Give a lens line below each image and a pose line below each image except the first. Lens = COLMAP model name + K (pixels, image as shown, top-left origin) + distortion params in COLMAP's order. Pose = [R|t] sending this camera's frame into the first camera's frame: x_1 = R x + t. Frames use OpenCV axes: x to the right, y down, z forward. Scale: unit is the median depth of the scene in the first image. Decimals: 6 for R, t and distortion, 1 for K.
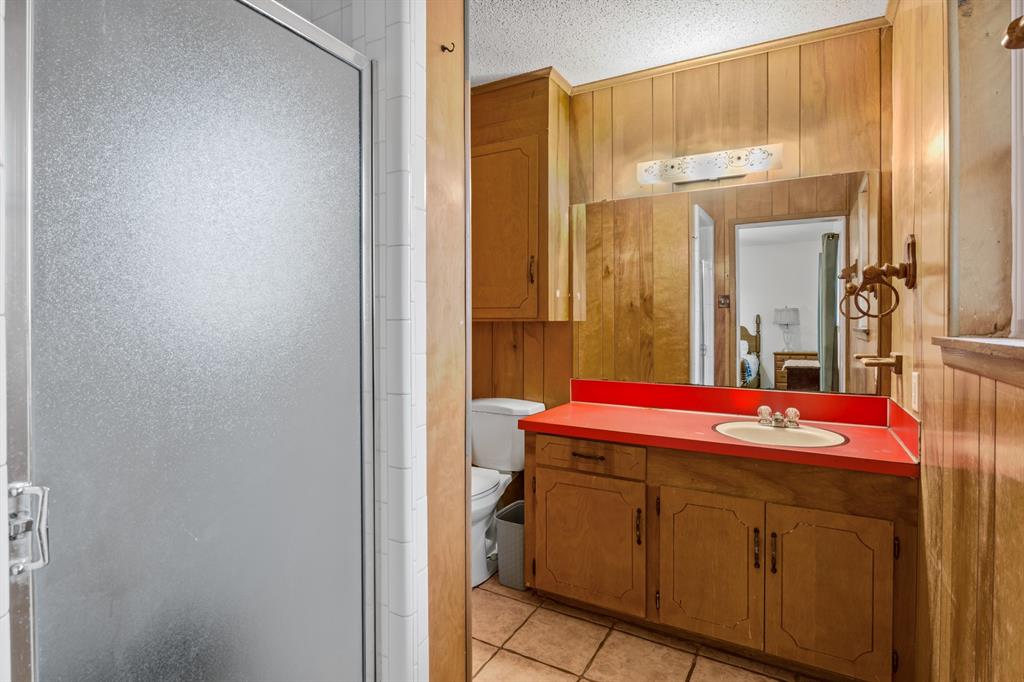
lens RADIAL K [[511.8, 0, 512.9], [0, 511.8, 333.0], [0, 0, 1]] dist [0.004161, -0.002915]
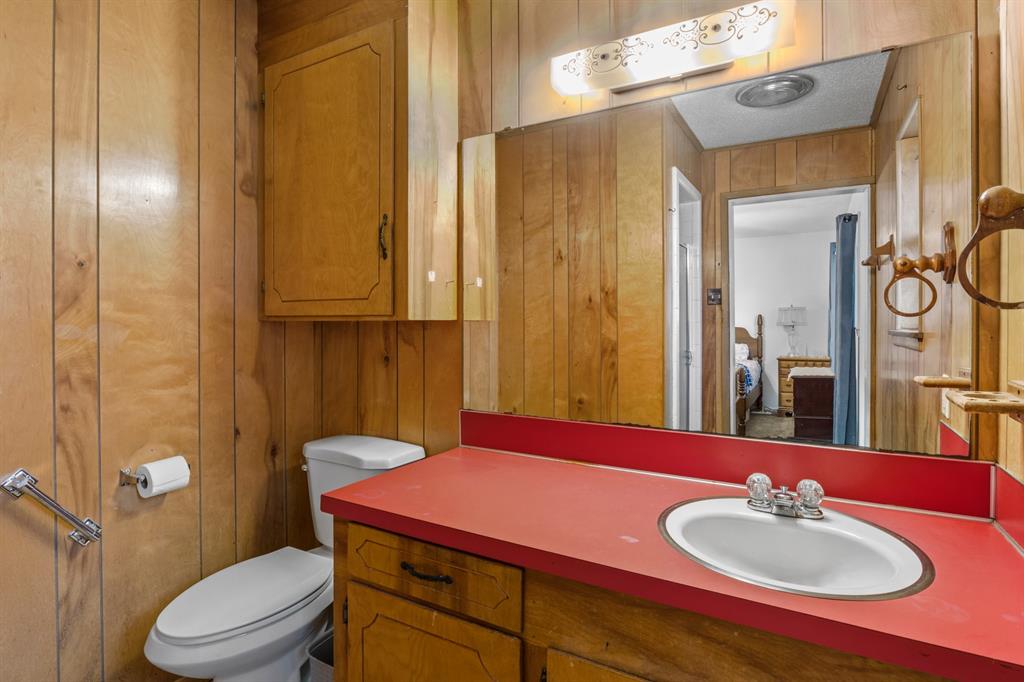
lens RADIAL K [[511.8, 0, 512.3], [0, 511.8, 337.8], [0, 0, 1]] dist [0.004161, -0.002915]
pose [[0.999973, -0.000880, -0.007320, 0.128143], [0.000925, 0.999980, 0.006195, -0.003733], [0.007315, -0.006201, 0.999954, 0.249279]]
